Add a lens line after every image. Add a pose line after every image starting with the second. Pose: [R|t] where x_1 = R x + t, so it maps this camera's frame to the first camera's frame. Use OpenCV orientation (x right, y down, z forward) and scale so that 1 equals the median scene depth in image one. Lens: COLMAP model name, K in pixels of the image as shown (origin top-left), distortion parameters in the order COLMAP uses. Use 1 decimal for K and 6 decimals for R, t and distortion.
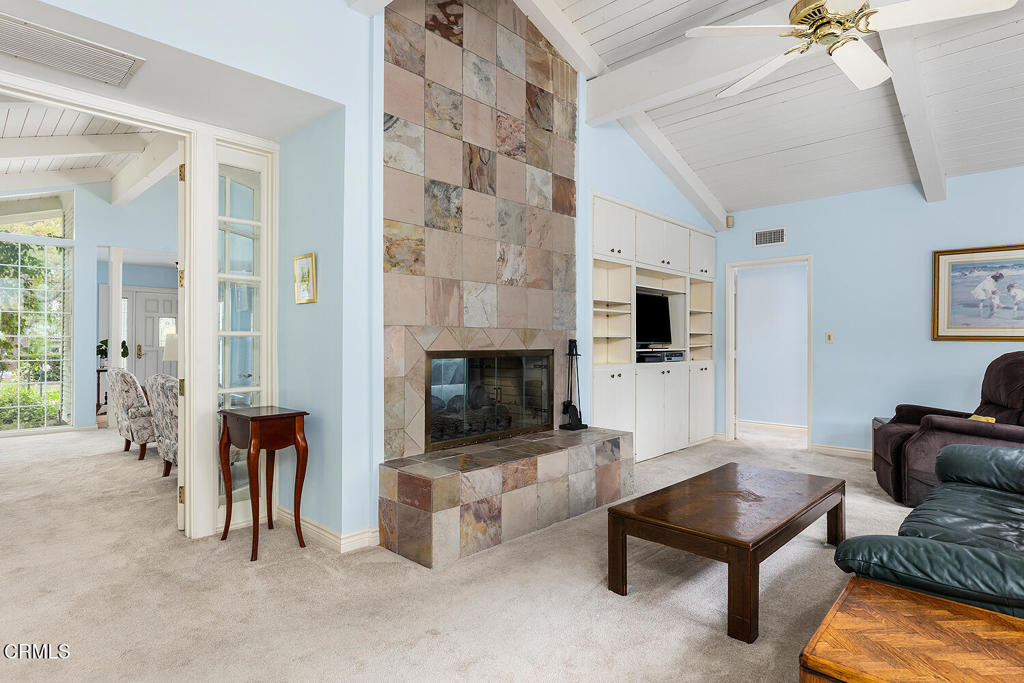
lens RADIAL K [[543.5, 0, 513.2], [0, 543.5, 339.4], [0, 0, 1]] dist [0.005239, 0.001046]
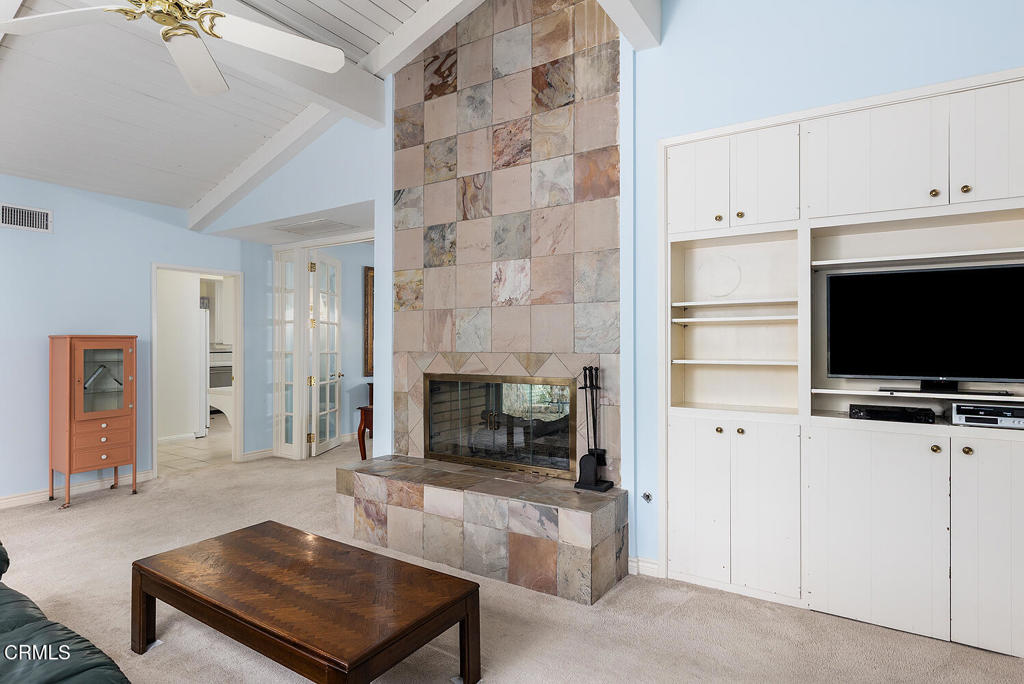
lens RADIAL K [[543.5, 0, 513.2], [0, 543.5, 339.9], [0, 0, 1]] dist [0.005239, 0.001046]
pose [[0.193974, -0.006103, -0.980988, 0.982874], [0.008534, 0.999953, -0.004534, -0.040857], [0.980970, -0.007492, 0.194017, 0.903652]]
